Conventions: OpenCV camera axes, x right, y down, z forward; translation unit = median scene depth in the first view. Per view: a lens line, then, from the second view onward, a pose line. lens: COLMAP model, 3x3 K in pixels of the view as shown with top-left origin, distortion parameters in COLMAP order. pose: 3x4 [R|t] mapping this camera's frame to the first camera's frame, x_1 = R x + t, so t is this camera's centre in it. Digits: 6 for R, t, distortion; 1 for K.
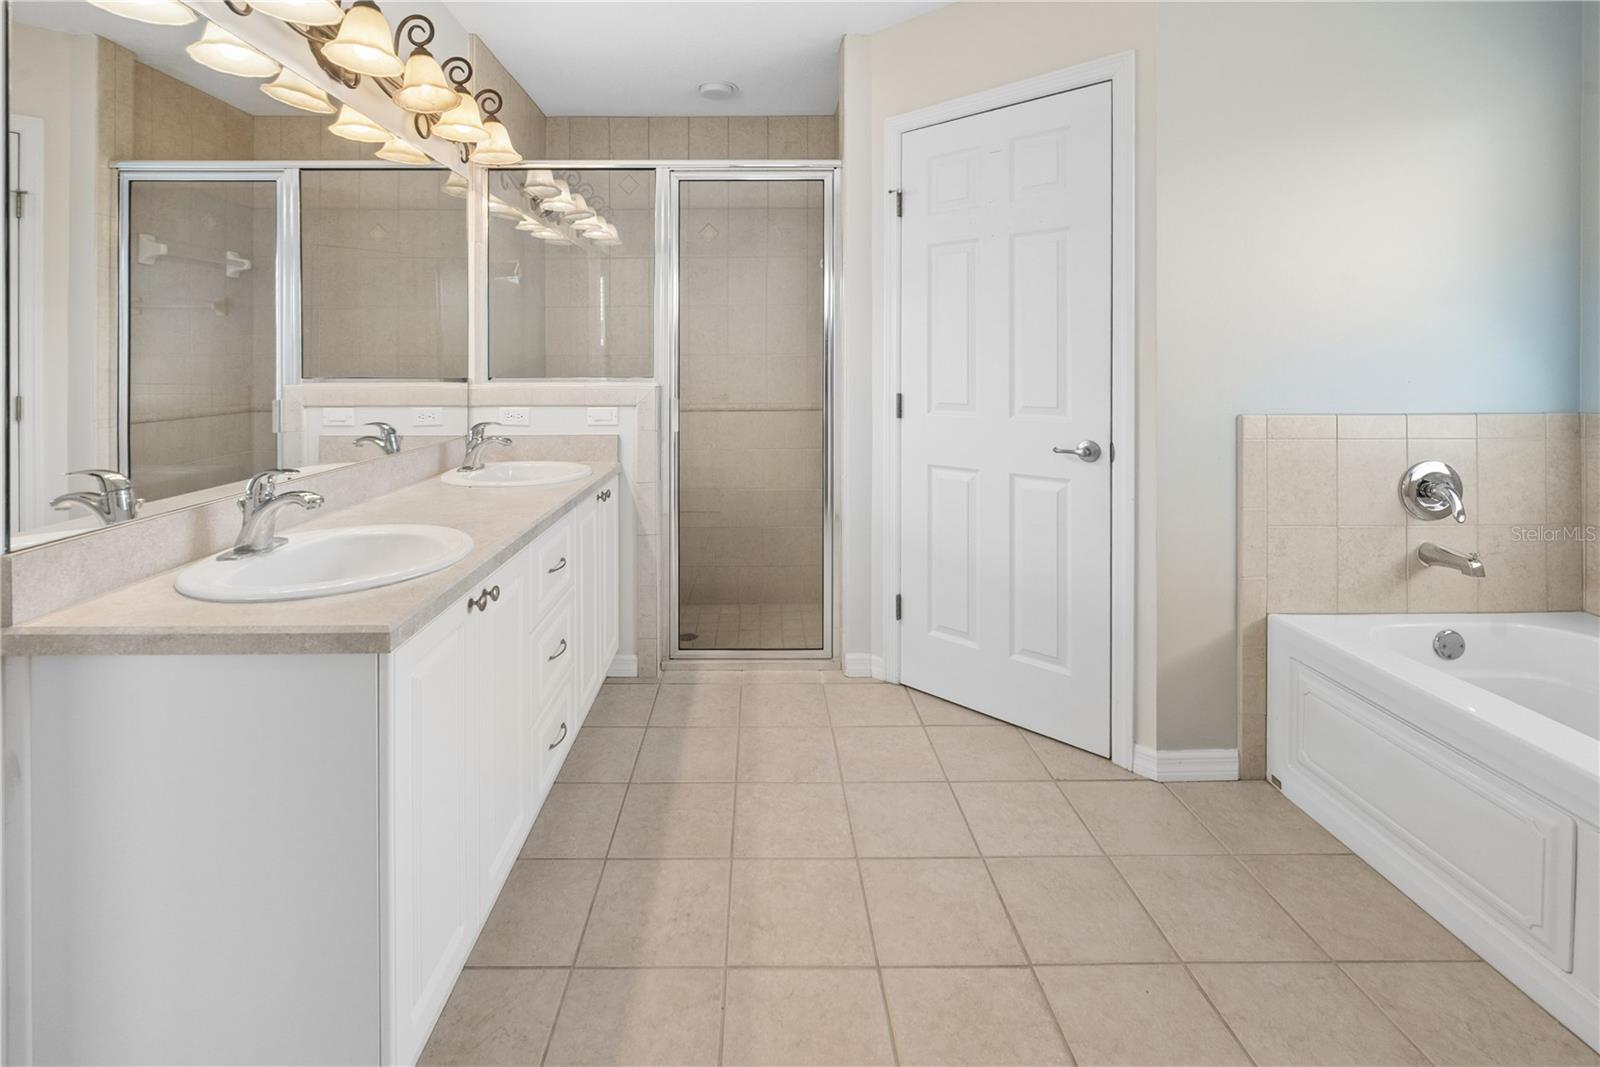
lens RADIAL K [[692.8, 0, 800.0], [0, 692.8, 533.5], [0, 0, 1]] dist [-0.000341, -0.000365]
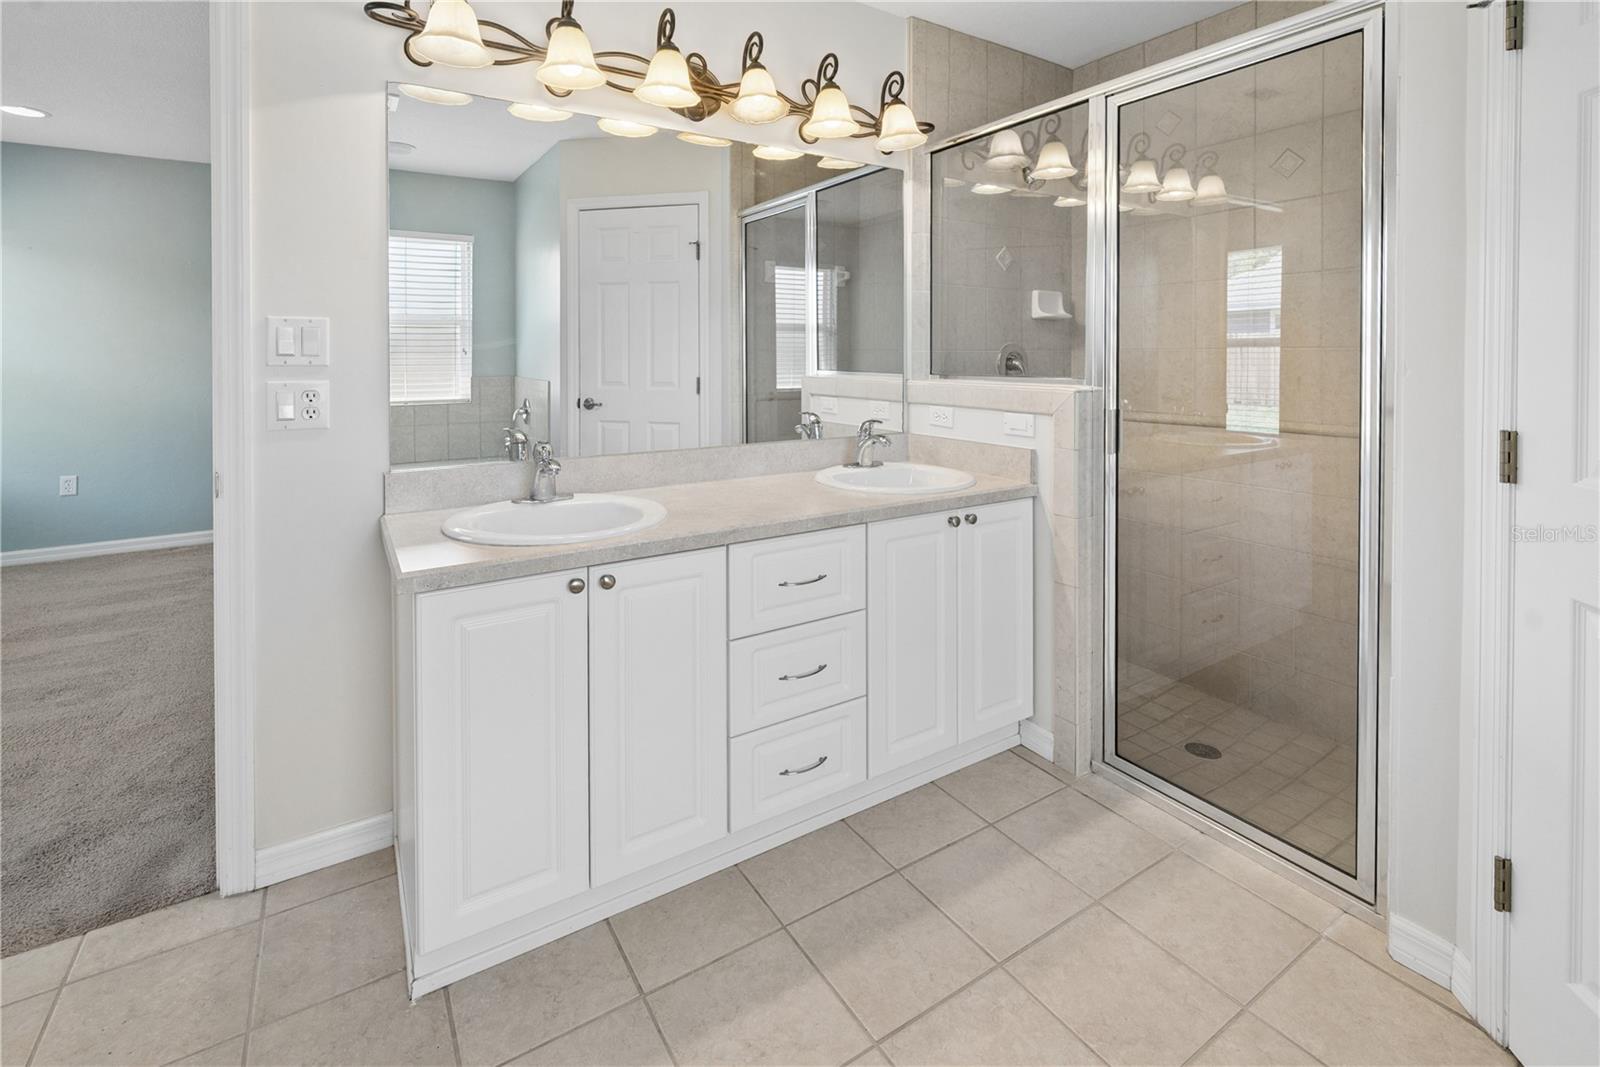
lens RADIAL K [[737.7, 0, 798.1], [0, 737.7, 486.0], [0, 0, 1]] dist [-0.002274, -0.000177]
pose [[0.496312, 0.156237, -0.853970, 0.331904], [-0.212879, 0.975543, 0.054758, -0.092679], [0.841640, 0.154615, 0.517433, 0.355263]]
